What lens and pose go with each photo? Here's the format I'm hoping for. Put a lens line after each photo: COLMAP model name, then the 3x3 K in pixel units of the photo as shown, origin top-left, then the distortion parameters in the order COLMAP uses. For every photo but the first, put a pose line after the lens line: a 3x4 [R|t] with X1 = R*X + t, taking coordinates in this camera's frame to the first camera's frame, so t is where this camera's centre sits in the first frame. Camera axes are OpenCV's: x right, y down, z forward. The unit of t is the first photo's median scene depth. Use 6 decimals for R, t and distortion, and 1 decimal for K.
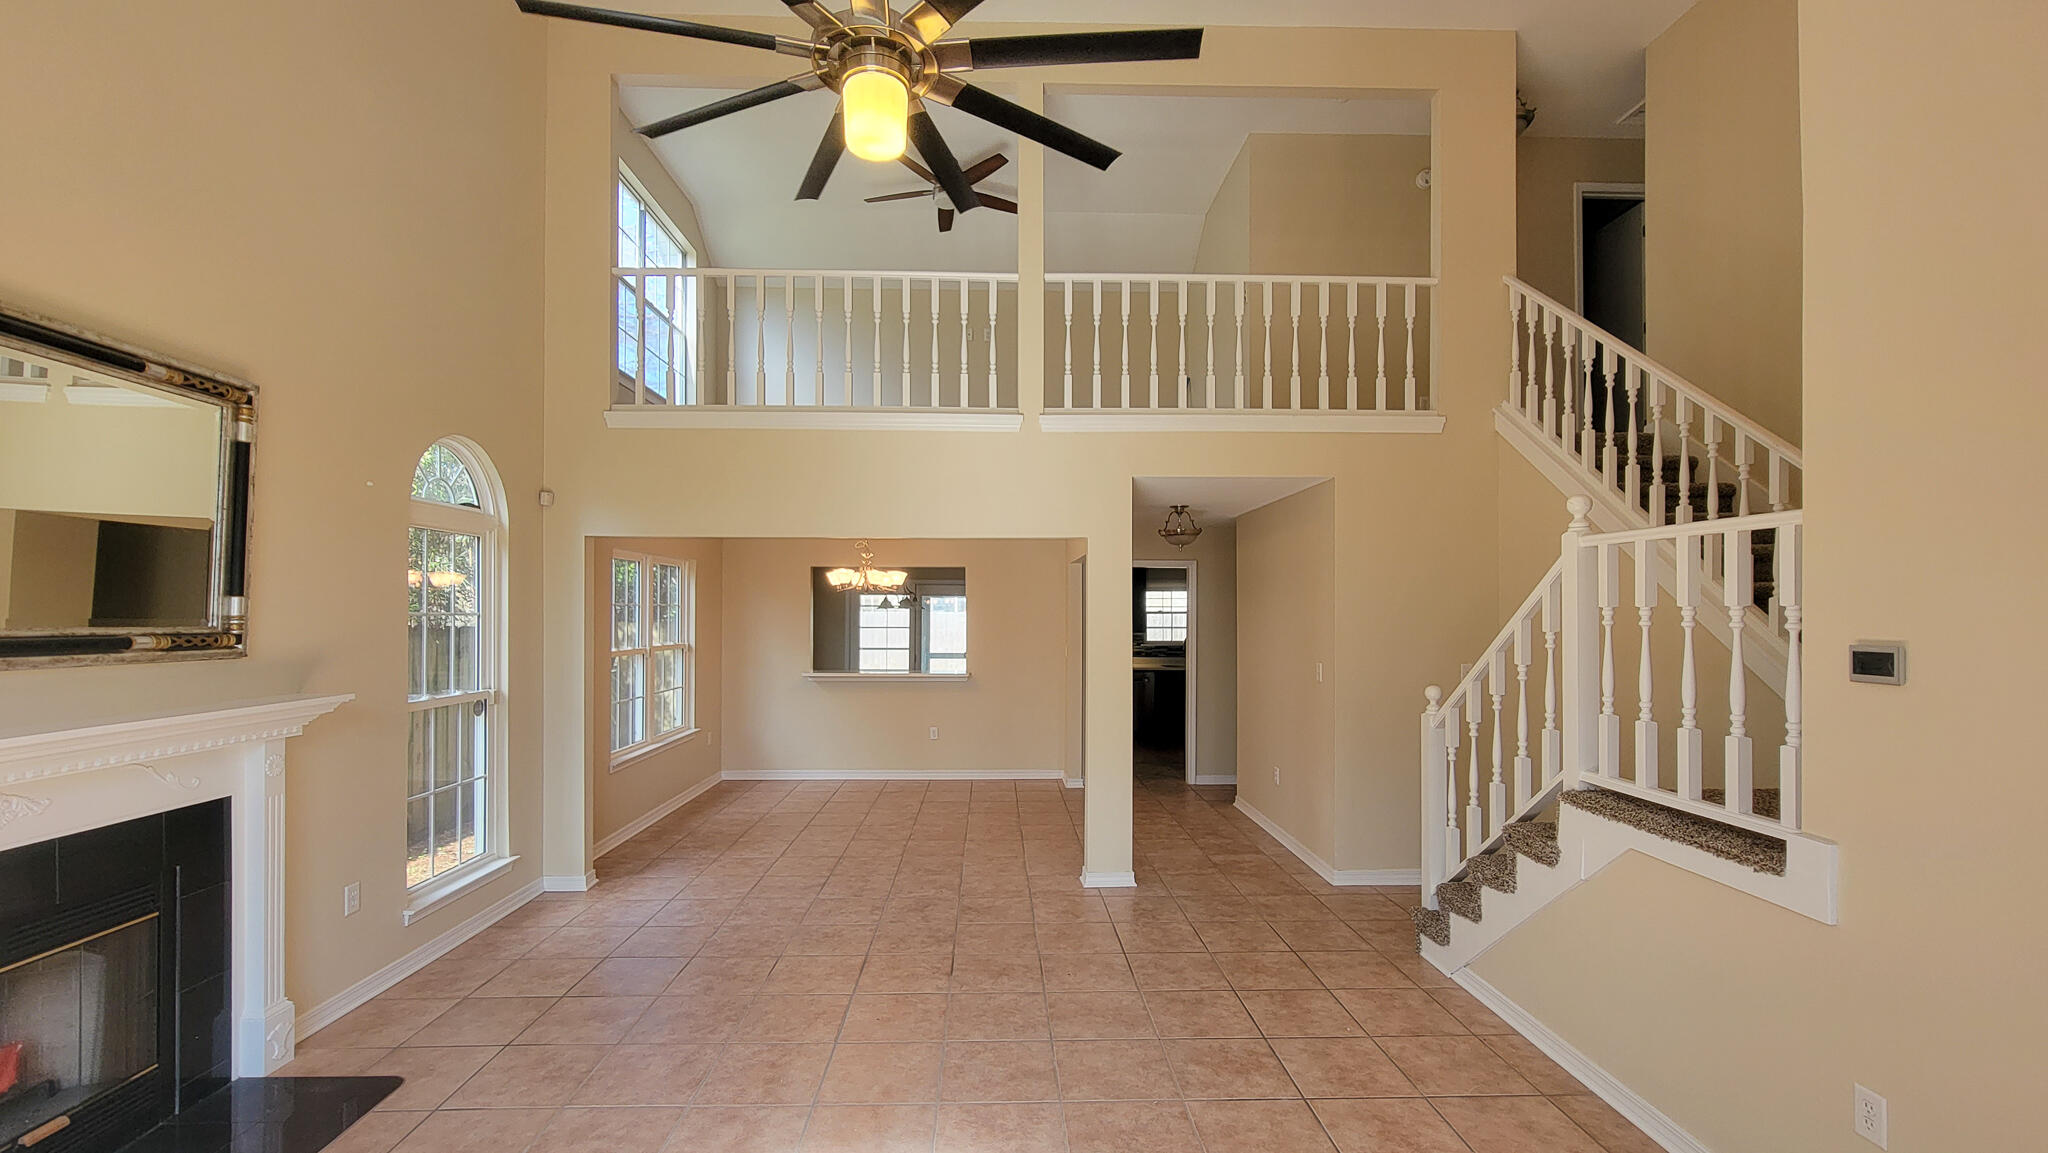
lens RADIAL K [[865.7, 0, 1028.1], [0, 865.7, 603.4], [0, 0, 1]] dist [-0.001891, 0.000911]
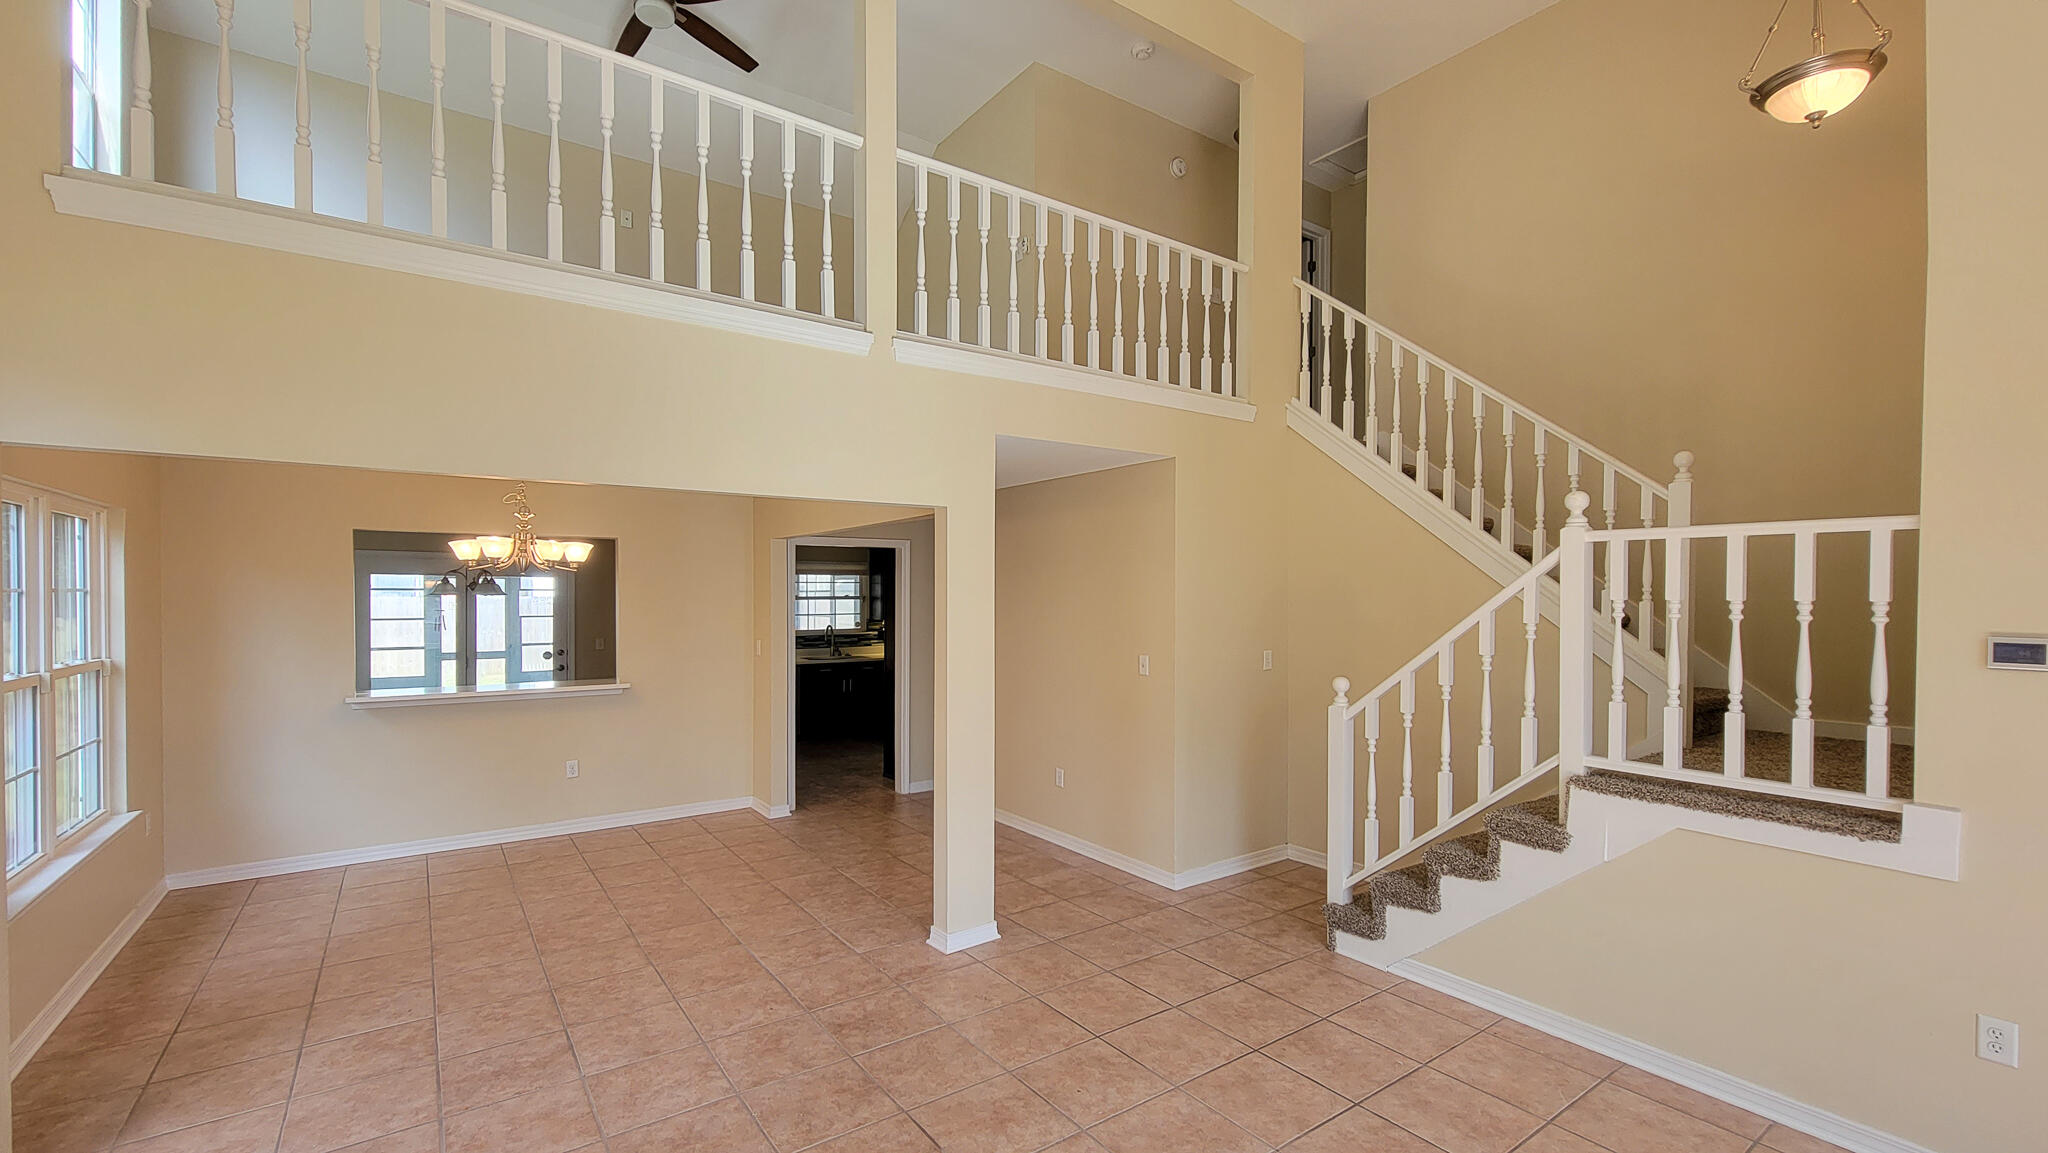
lens RADIAL K [[865.7, 0, 1028.1], [0, 865.7, 603.4], [0, 0, 1]] dist [-0.001891, 0.000911]
pose [[0.830976, -0.007268, 0.556261, -0.305075], [-0.004884, 0.999781, 0.020360, -0.005444], [-0.556287, -0.019635, 0.830758, 0.312782]]
